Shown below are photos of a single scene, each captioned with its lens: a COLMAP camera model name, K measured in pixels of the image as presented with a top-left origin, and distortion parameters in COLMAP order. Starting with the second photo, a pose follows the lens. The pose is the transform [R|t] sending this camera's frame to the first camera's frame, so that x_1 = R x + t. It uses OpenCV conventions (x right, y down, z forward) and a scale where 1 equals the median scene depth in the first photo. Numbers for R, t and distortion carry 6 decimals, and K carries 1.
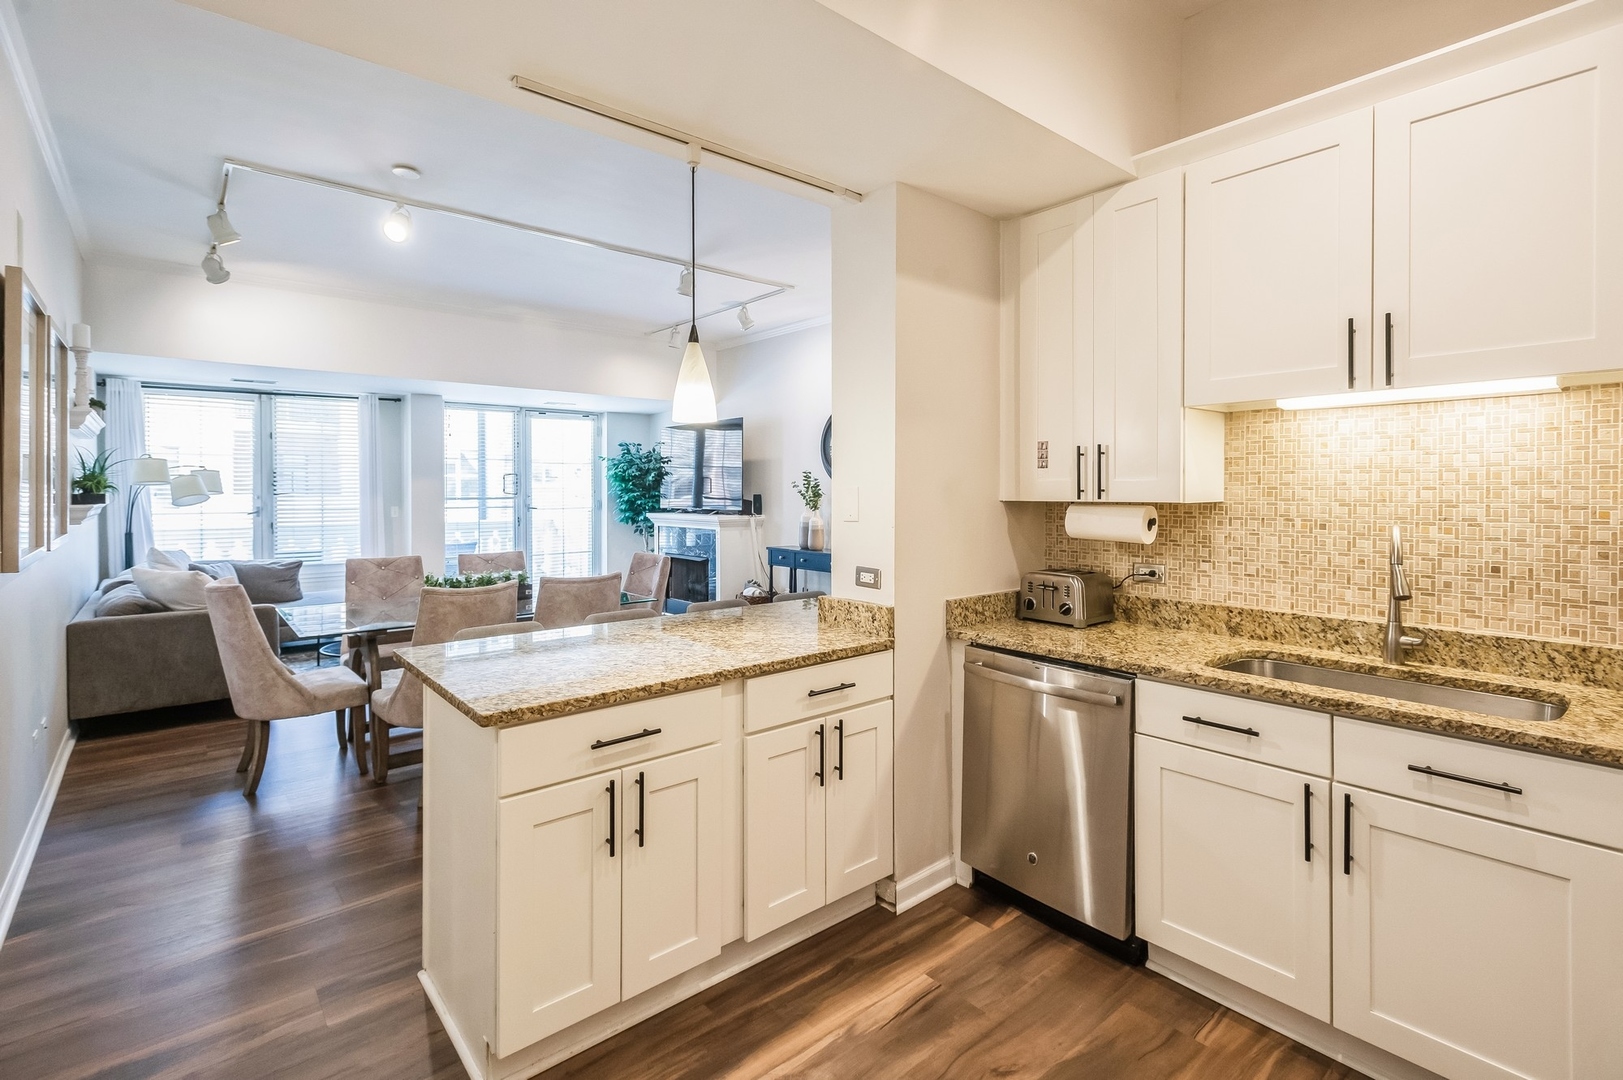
lens RADIAL K [[753.4, 0, 818.9], [0, 753.4, 513.6], [0, 0, 1]] dist [0.001653, 0.000312]
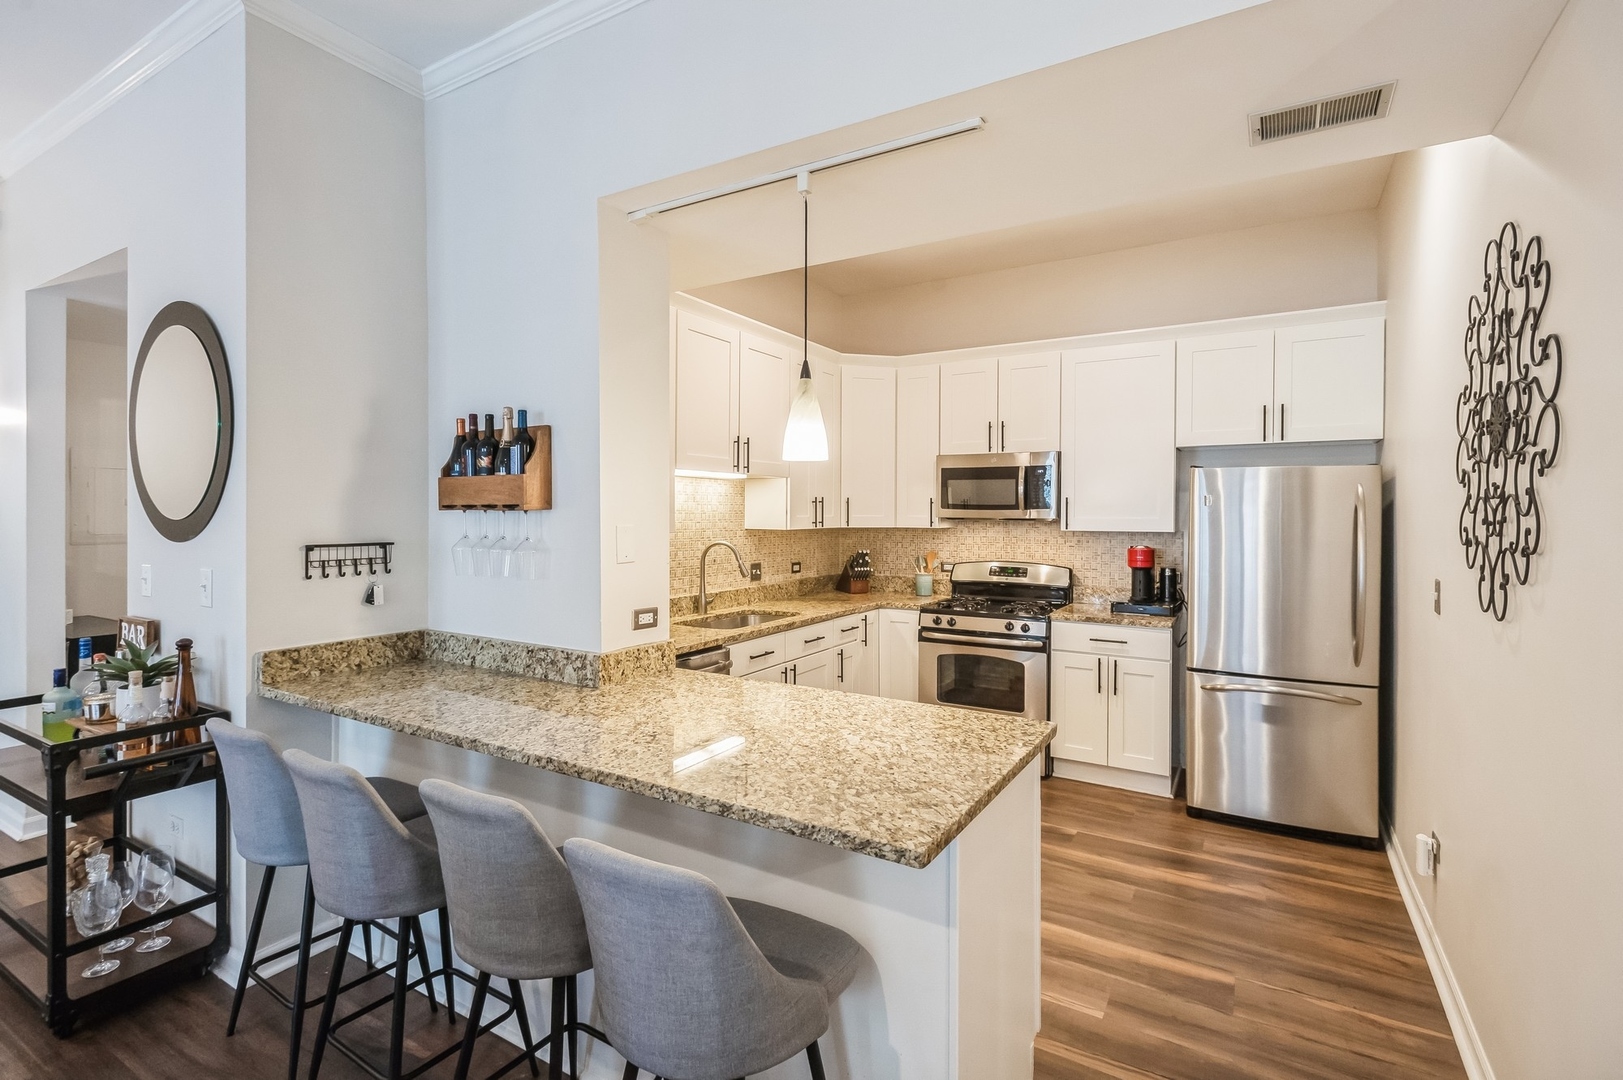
lens RADIAL K [[753.4, 0, 818.9], [0, 753.4, 513.6], [0, 0, 1]] dist [0.001653, 0.000312]
pose [[-0.322514, 0.001314, 0.946564, -0.941963], [0.029537, 0.999526, 0.008677, -0.052418], [-0.946104, 0.030757, -0.322400, 1.121328]]
